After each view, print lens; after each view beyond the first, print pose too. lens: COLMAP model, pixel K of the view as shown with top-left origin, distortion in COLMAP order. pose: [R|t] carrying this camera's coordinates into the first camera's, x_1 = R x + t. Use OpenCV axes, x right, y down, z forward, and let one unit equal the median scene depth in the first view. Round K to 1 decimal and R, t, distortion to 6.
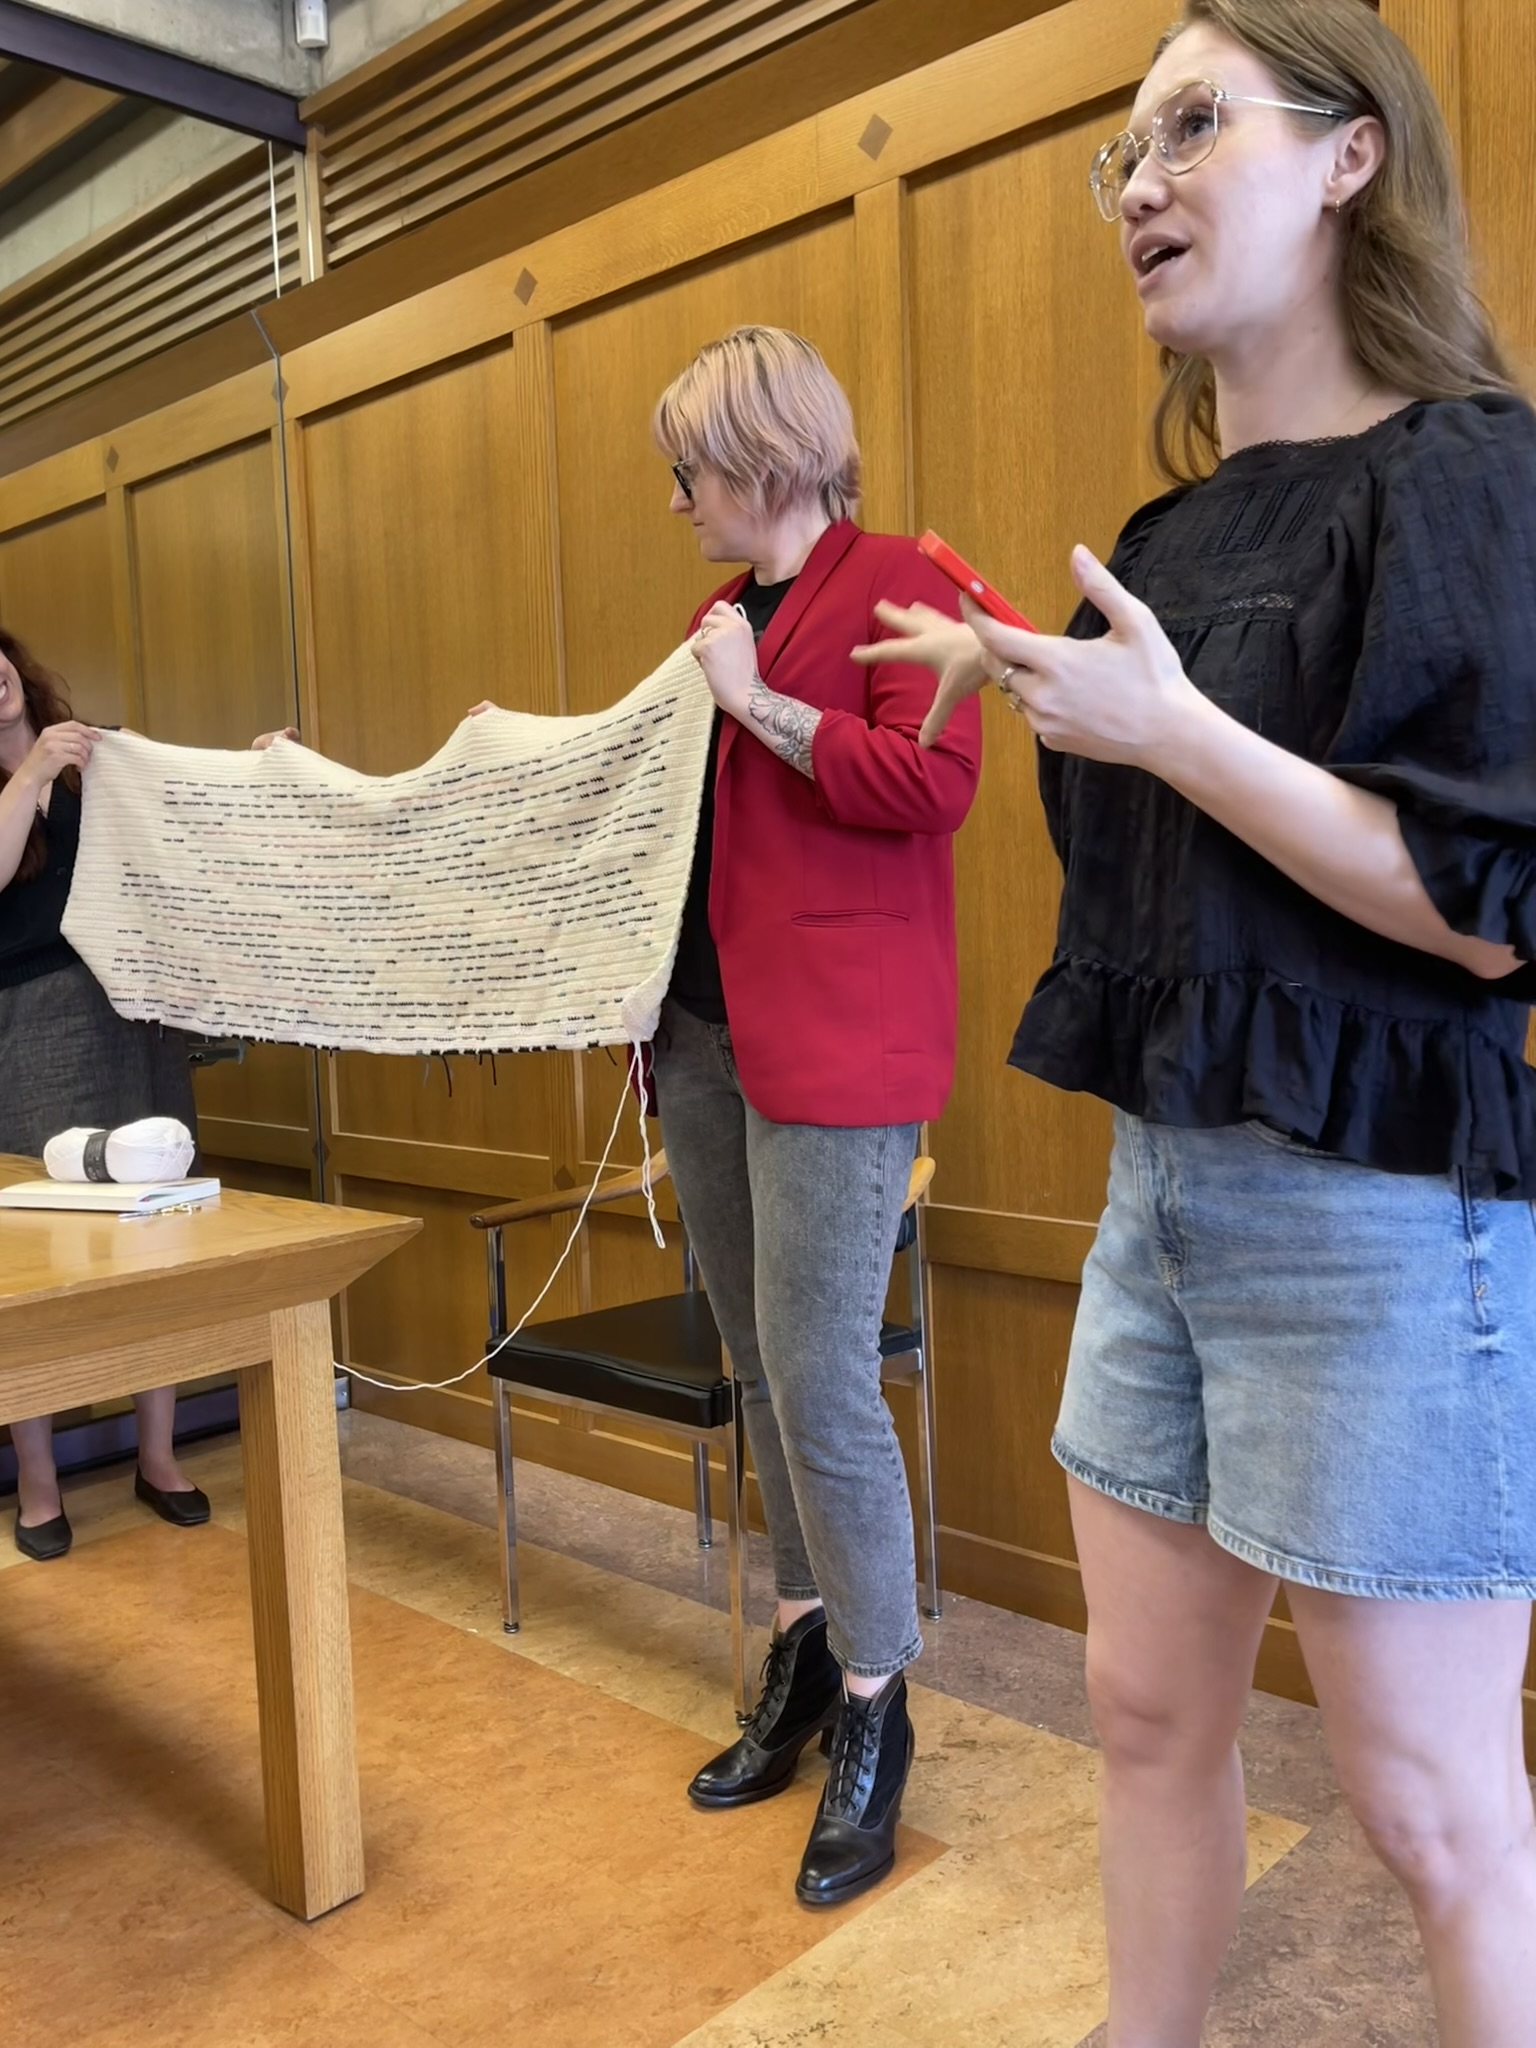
lens RADIAL K [[1784.6, 0, 766.4], [0, 1784.6, 1032.8], [0, 0, 1]] dist [0.093723, -0.121028]
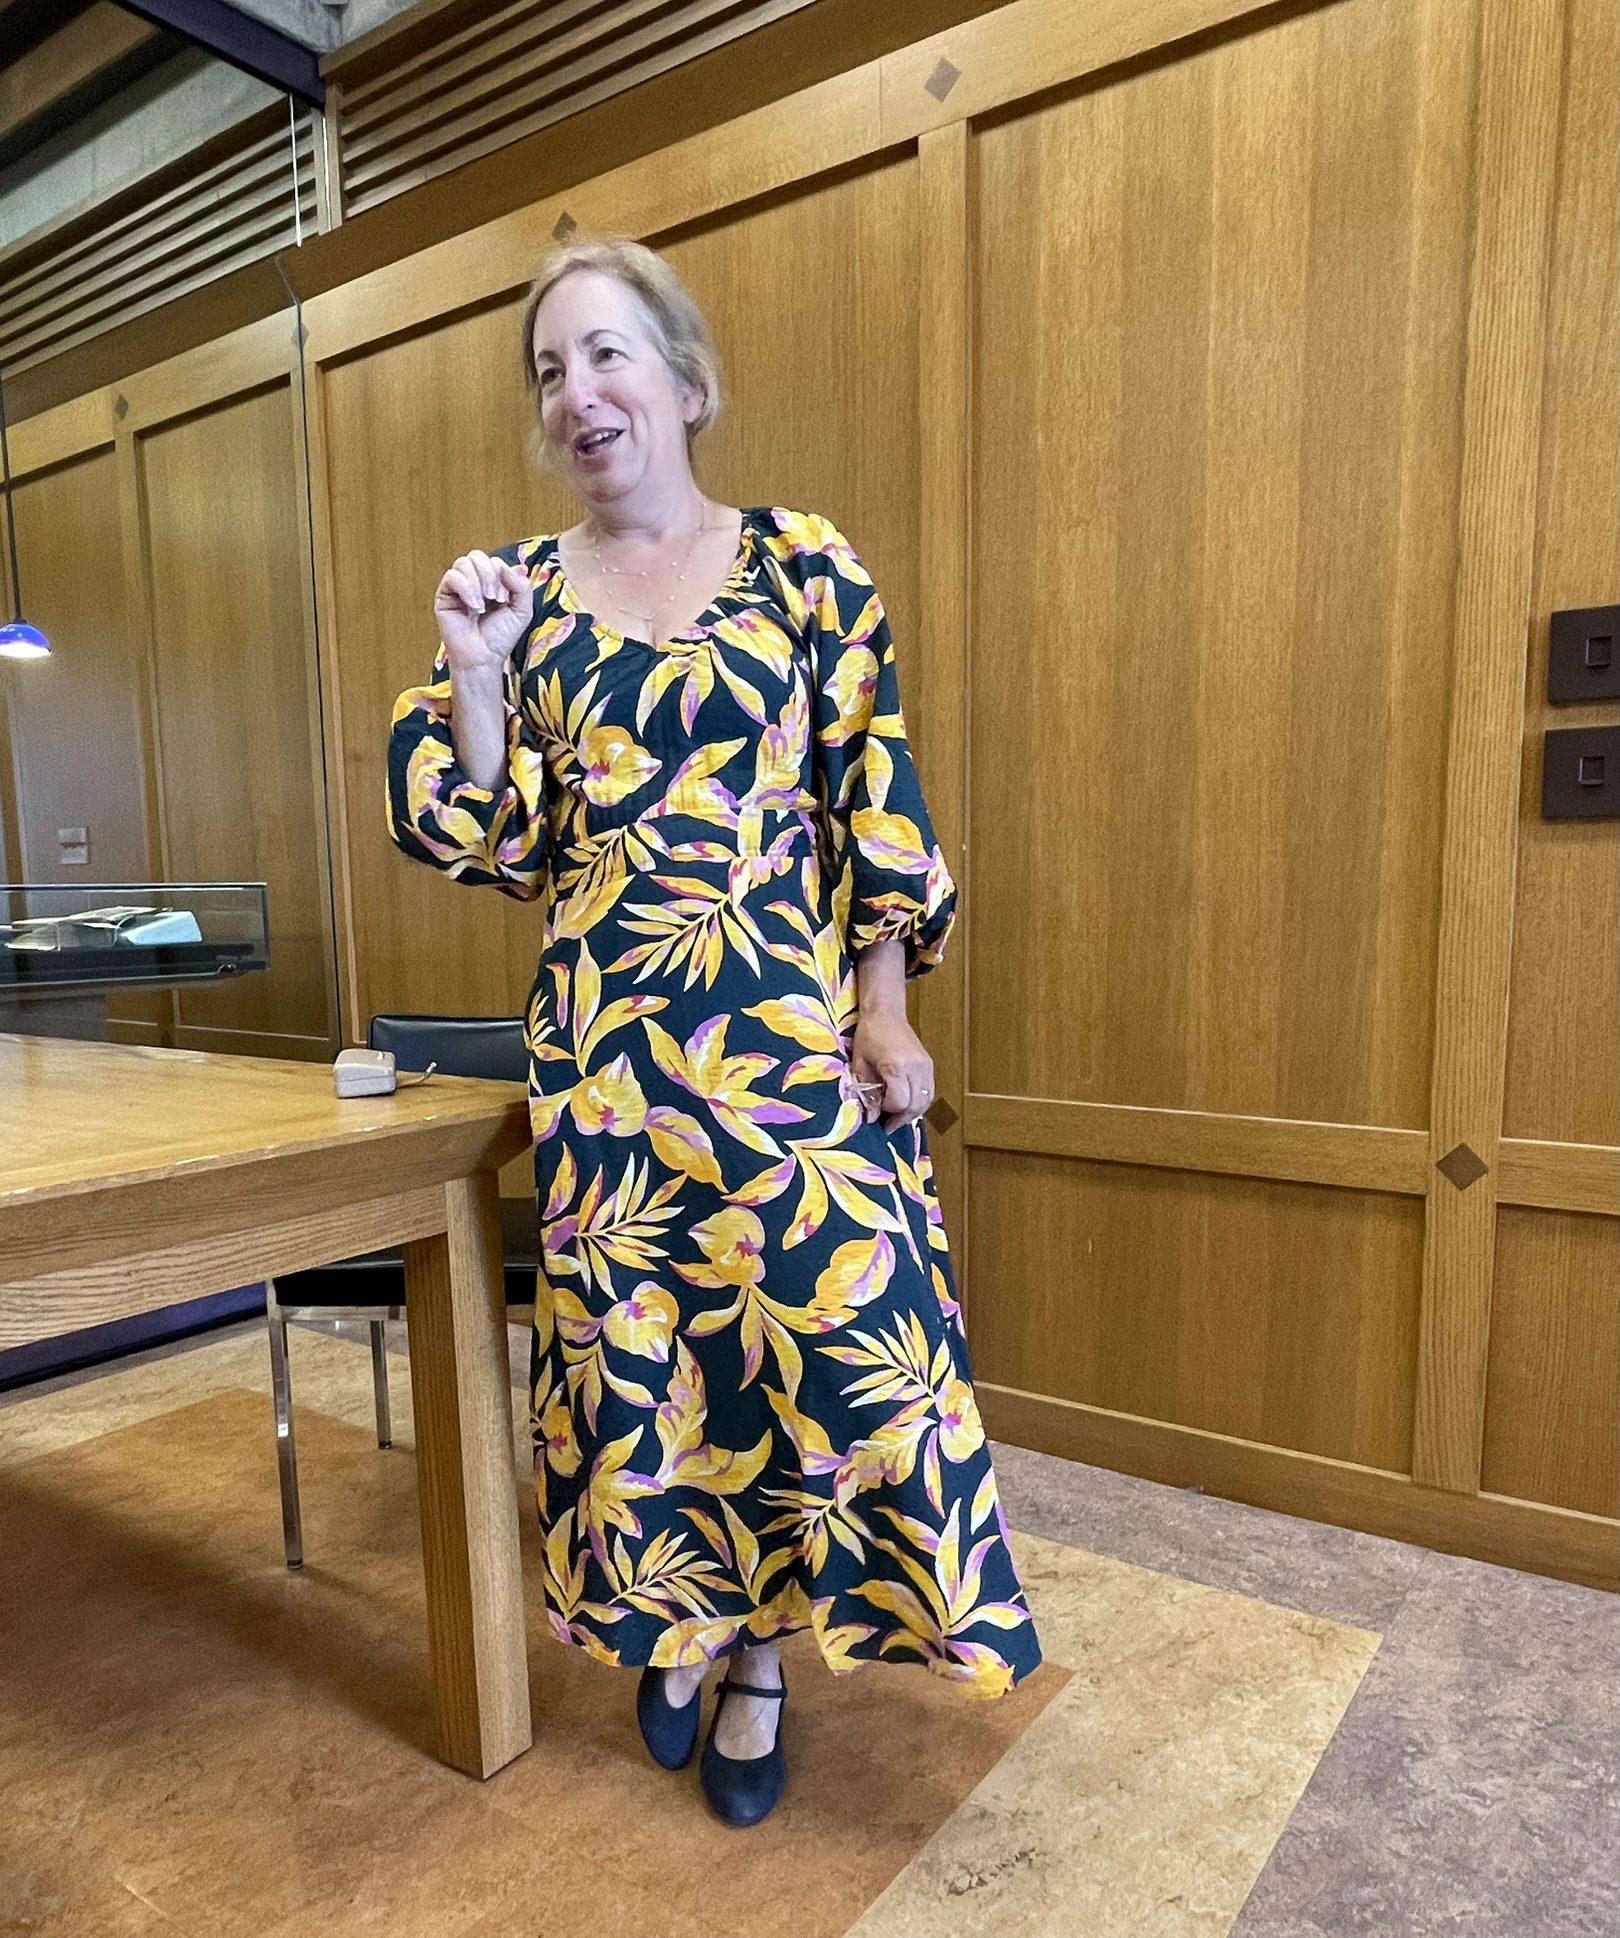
lens RADIAL K [[1424.8, 0, 762.3], [0, 1424.8, 1076.7], [0, 0, 1]] dist [-0.011051, 0.008808]
pose [[0.991192, -0.000712, 0.132432, -0.163378], [-0.006540, 0.998502, 0.054320, 0.043578], [-0.132272, -0.054707, 0.989703, 0.174534]]
